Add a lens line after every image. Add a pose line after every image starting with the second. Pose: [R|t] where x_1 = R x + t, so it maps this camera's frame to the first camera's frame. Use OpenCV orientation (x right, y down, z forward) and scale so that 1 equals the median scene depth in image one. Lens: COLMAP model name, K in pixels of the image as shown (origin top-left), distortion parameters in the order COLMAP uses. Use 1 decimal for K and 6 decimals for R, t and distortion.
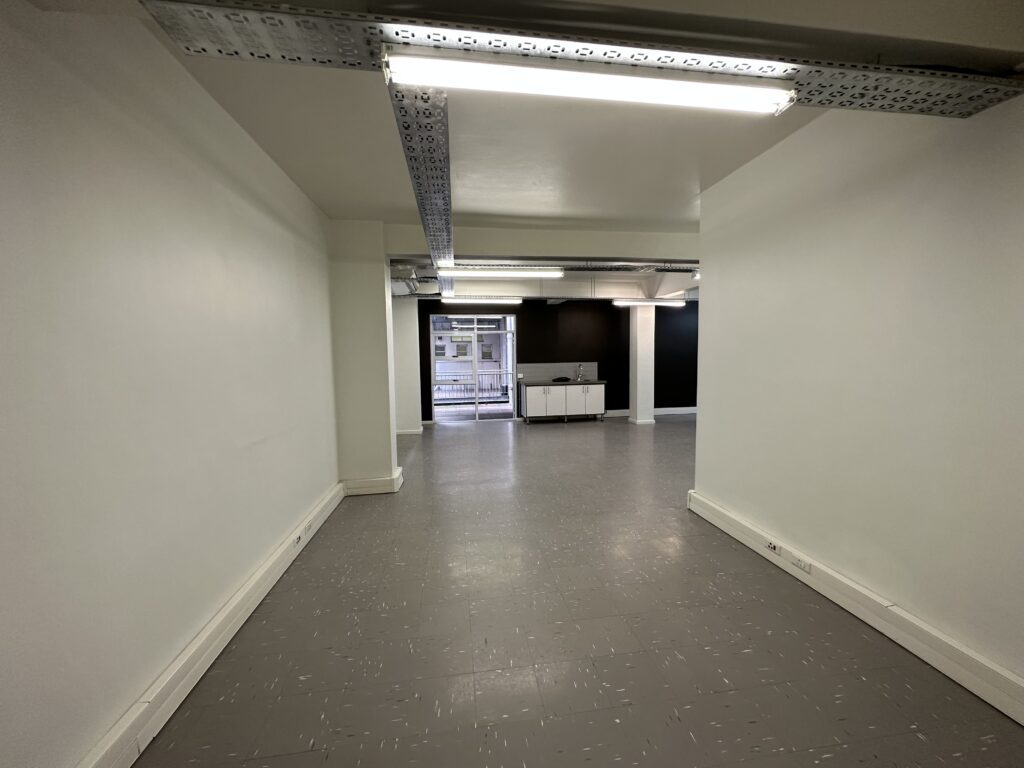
lens RADIAL K [[407.7, 0, 513.1], [0, 407.7, 384.2], [0, 0, 1]] dist [-0.000401, 0.000101]
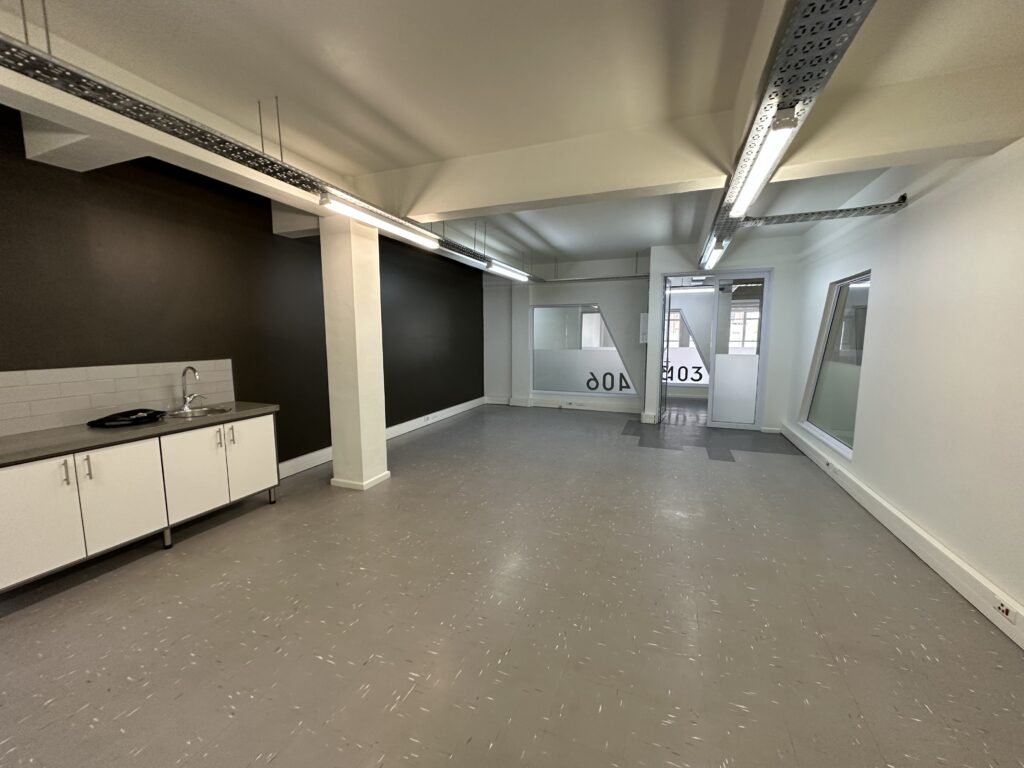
lens RADIAL K [[407.7, 0, 513.1], [0, 407.7, 384.2], [0, 0, 1]] dist [-0.000401, 0.000101]
pose [[0.489853, -0.088784, 0.867272, -0.007992], [0.056549, 0.995942, 0.070017, -0.044386], [-0.869969, 0.014745, 0.492886, 0.592398]]
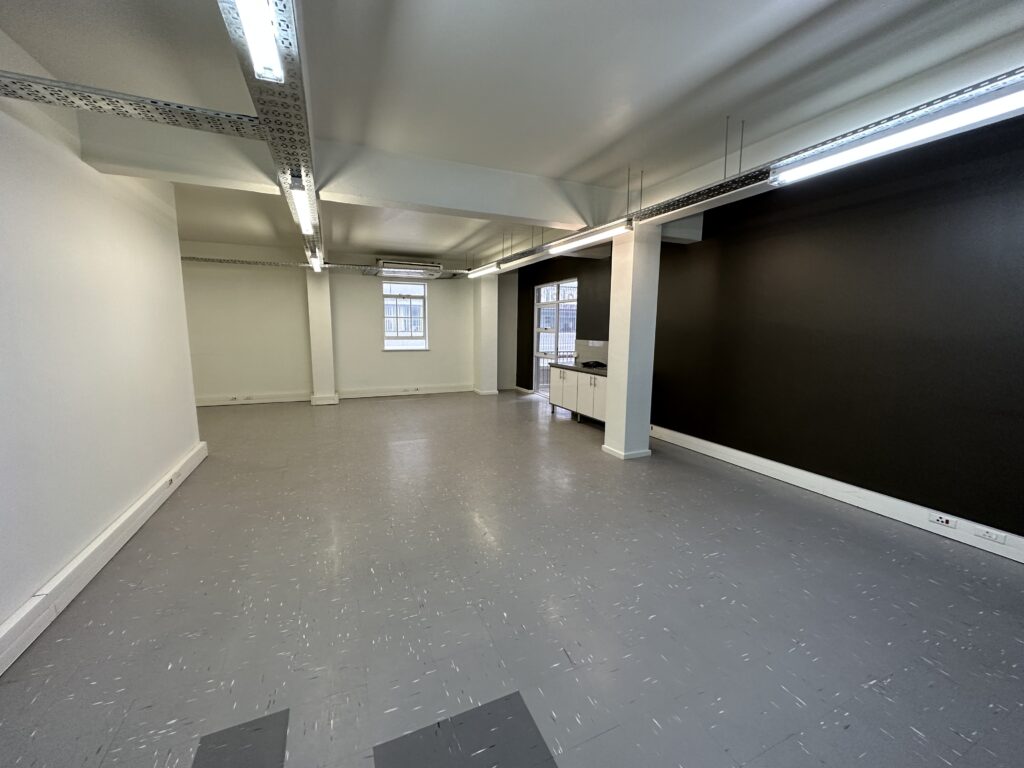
lens RADIAL K [[407.7, 0, 513.1], [0, 407.7, 384.2], [0, 0, 1]] dist [-0.000401, 0.000101]
pose [[0.274350, 0.151181, -0.949672, 0.783217], [-0.080143, 0.987724, 0.134086, -0.062641], [0.958285, 0.039323, 0.283098, 0.673392]]
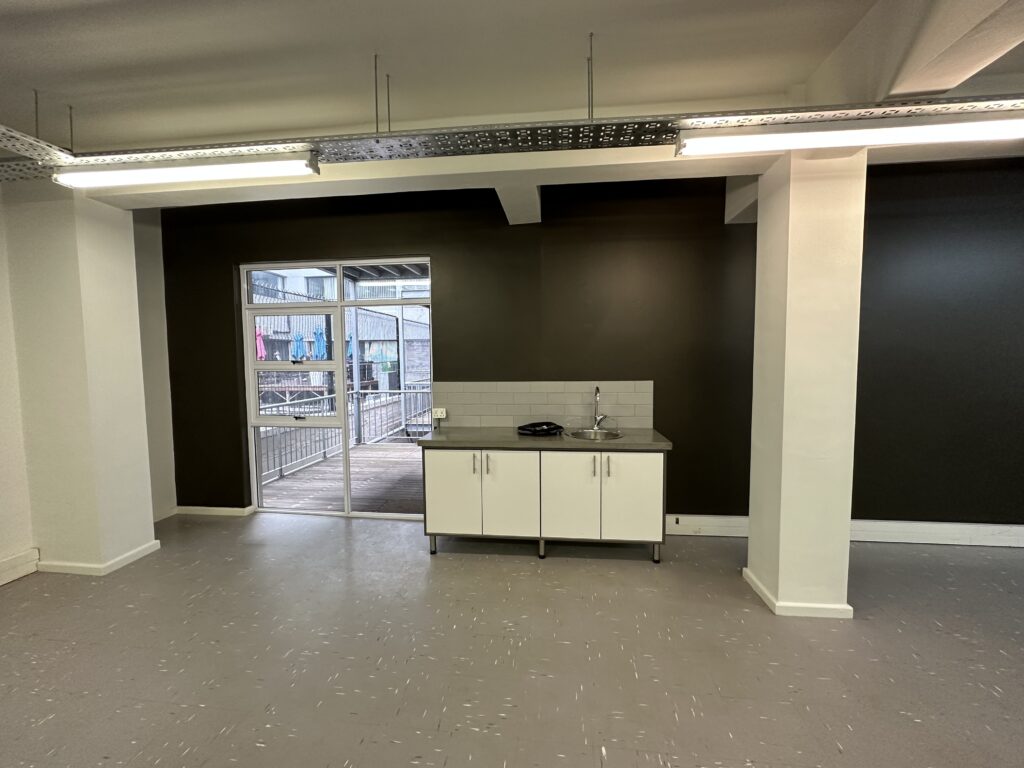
lens RADIAL K [[407.7, 0, 513.1], [0, 407.7, 384.2], [0, 0, 1]] dist [-0.000401, 0.000101]
pose [[0.967212, 0.020980, -0.253103, 0.188988], [-0.020935, 0.999777, 0.002869, -0.052459], [0.253106, 0.002524, 0.967435, 0.658384]]
